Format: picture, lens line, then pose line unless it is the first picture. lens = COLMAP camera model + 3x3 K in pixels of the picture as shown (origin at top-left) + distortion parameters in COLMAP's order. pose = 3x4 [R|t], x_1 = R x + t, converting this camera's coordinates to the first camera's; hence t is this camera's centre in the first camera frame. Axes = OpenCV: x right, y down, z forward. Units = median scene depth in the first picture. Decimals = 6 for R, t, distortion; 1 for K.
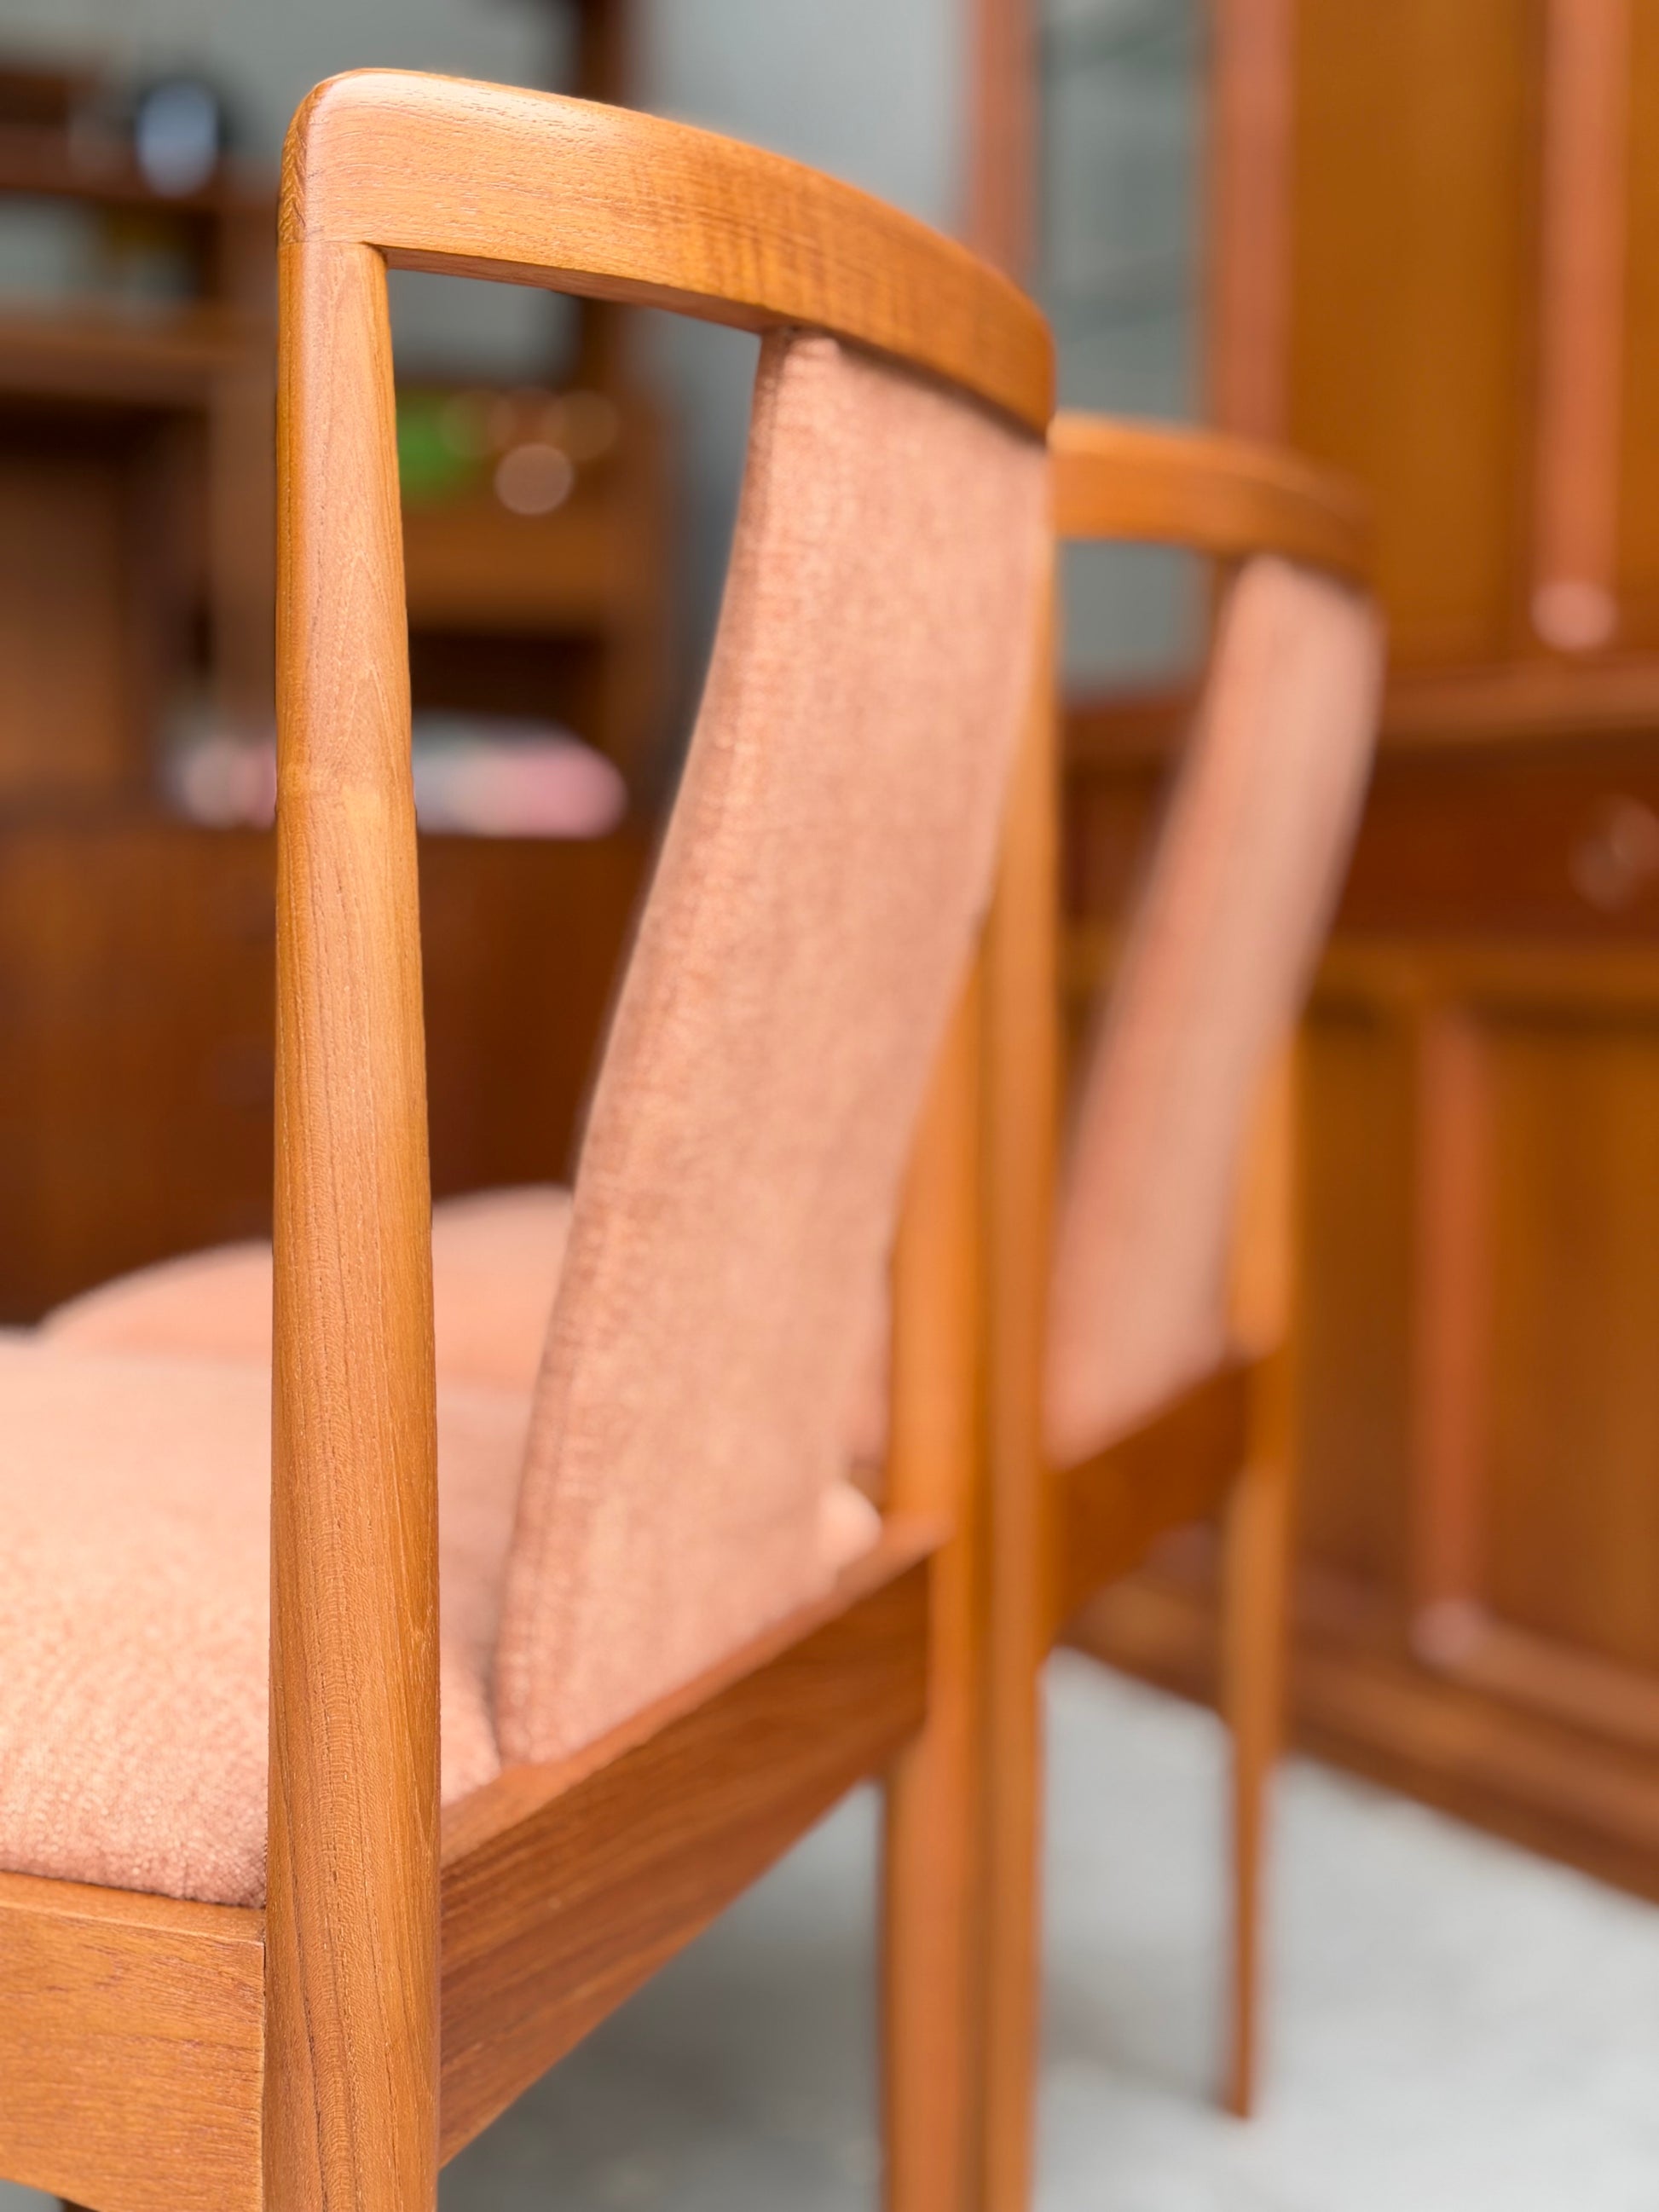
lens RADIAL K [[3102.7, 0, 801.6], [0, 3102.7, 1118.9], [0, 0, 1]] dist [0.111282, -0.127680]
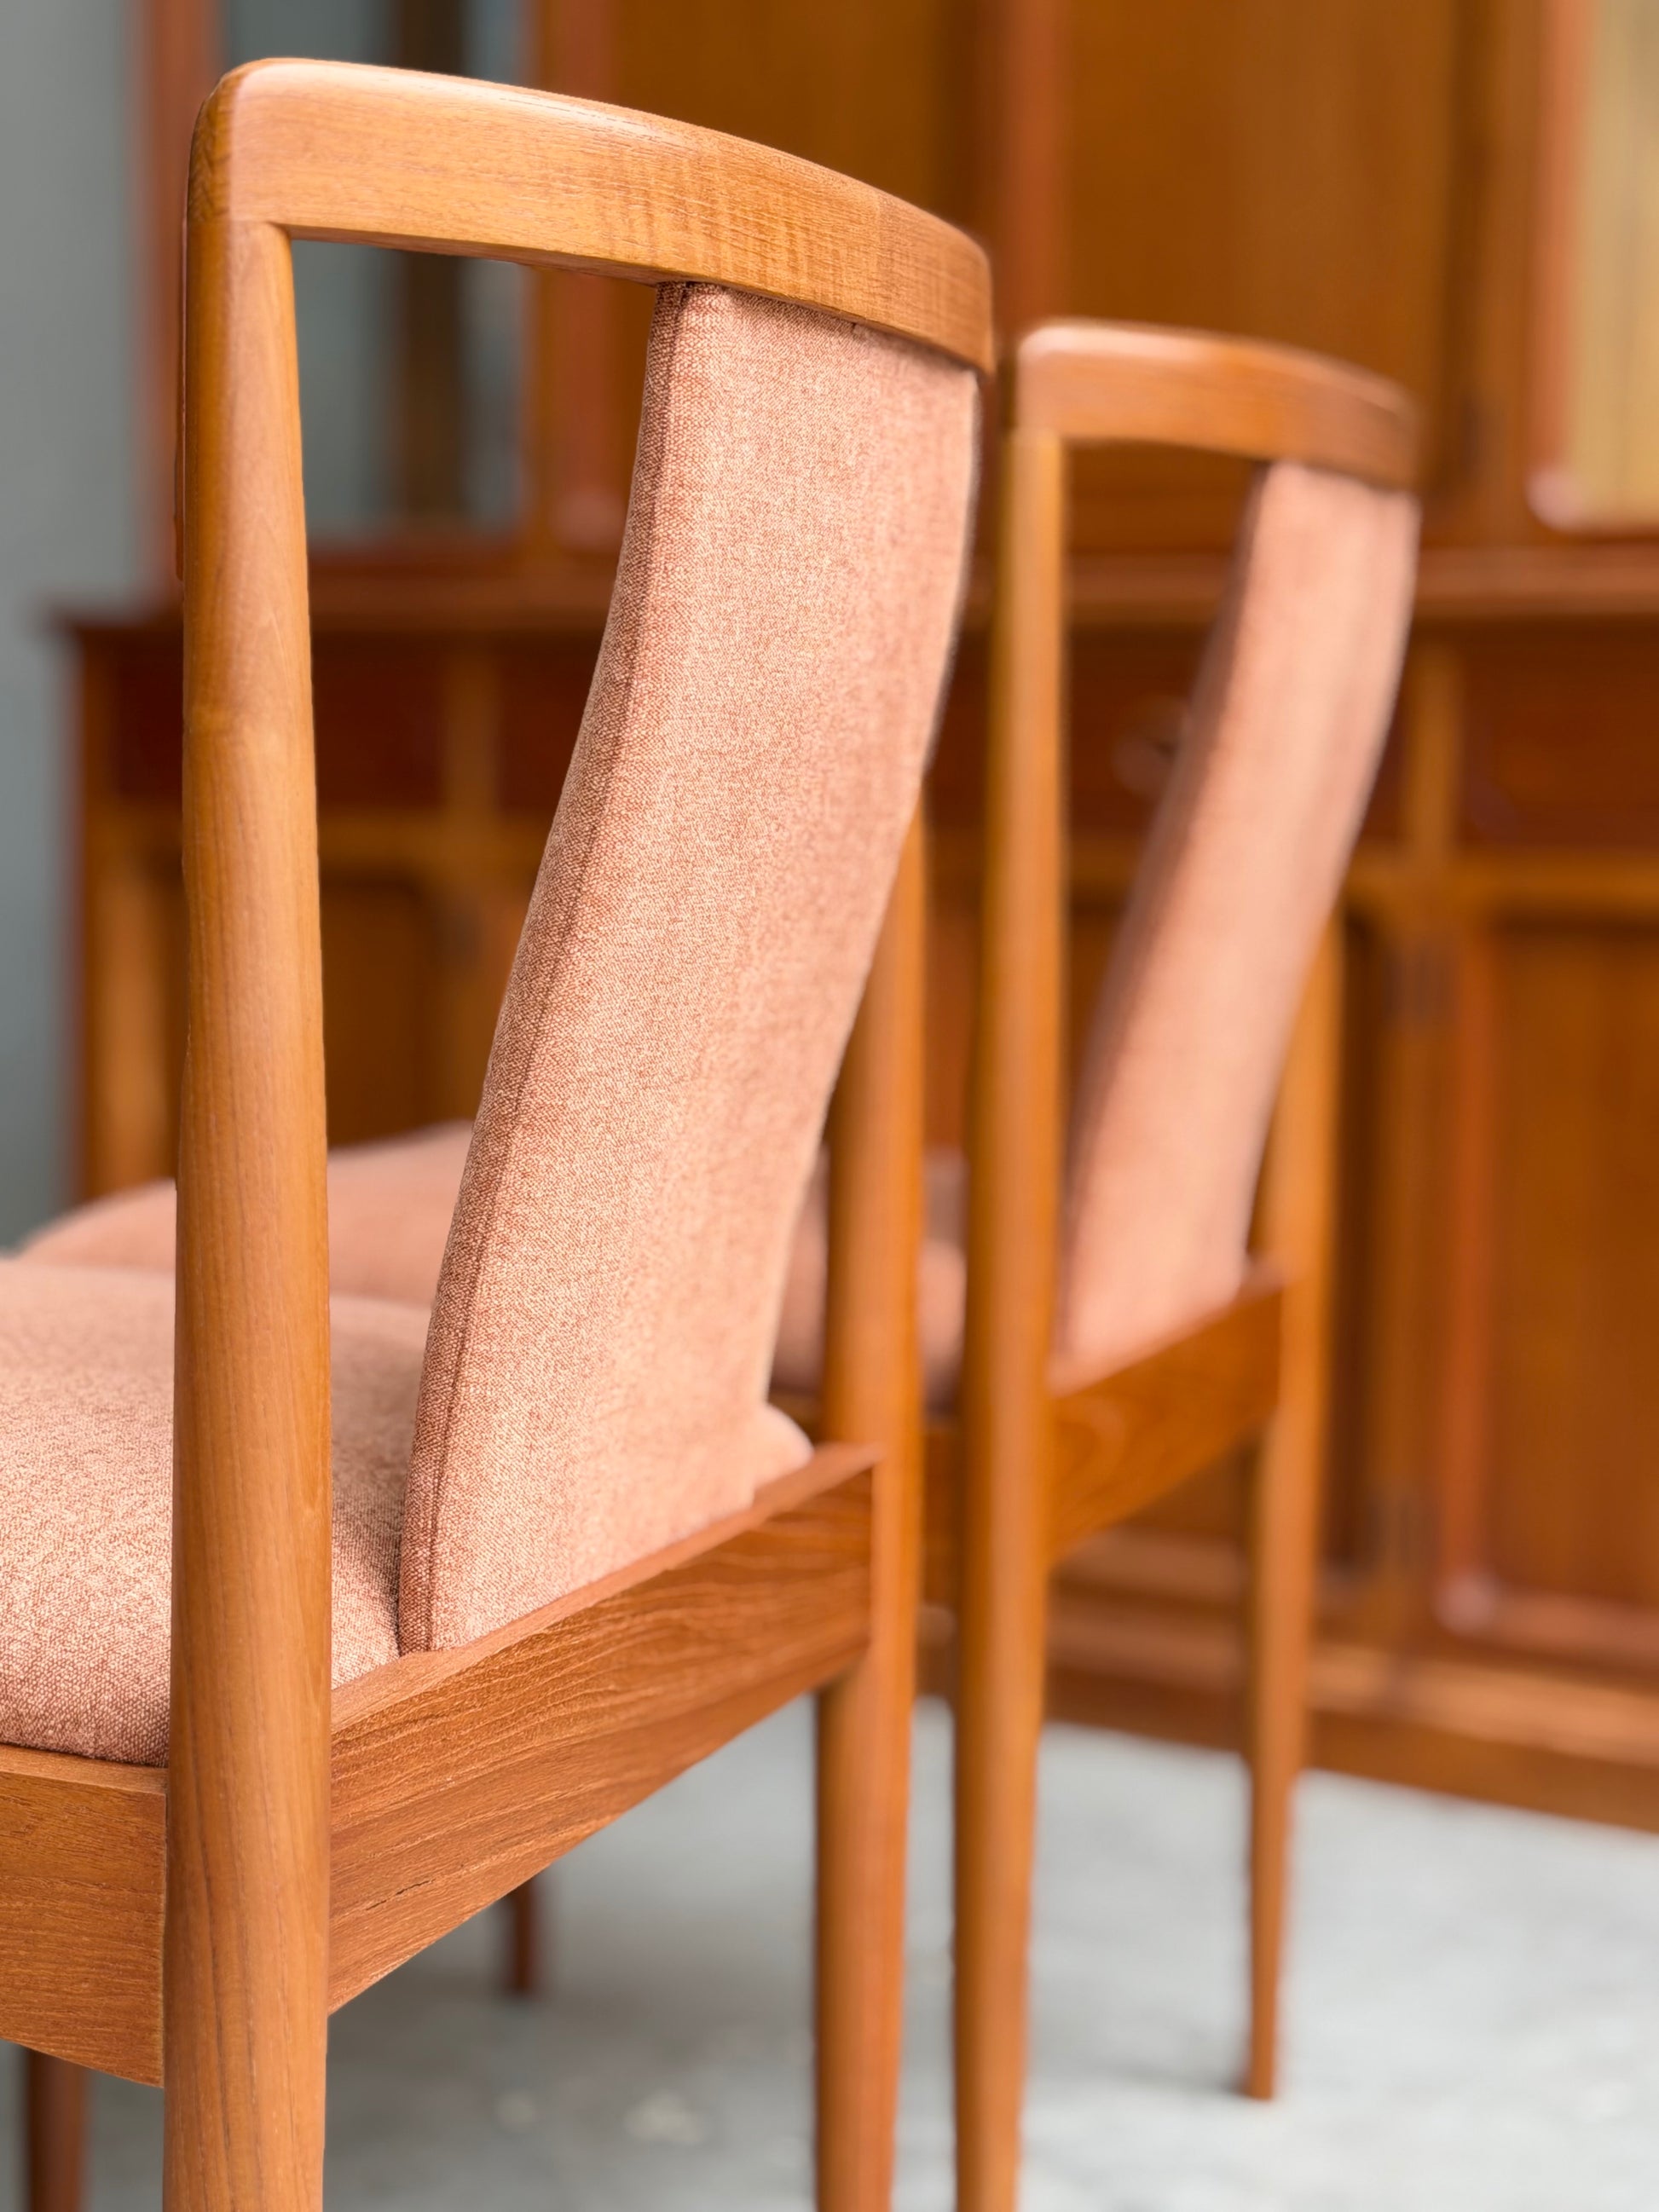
lens RADIAL K [[3709.0, 0, 829.5], [0, 3709.0, 1106.0], [0, 0, 1]] dist [0.115918, -0.156277]
pose [[0.999731, 0.011668, -0.020043, 0.076998], [-0.011291, 0.999760, 0.018798, -0.001487], [0.020257, -0.018567, 0.999622, -0.268145]]
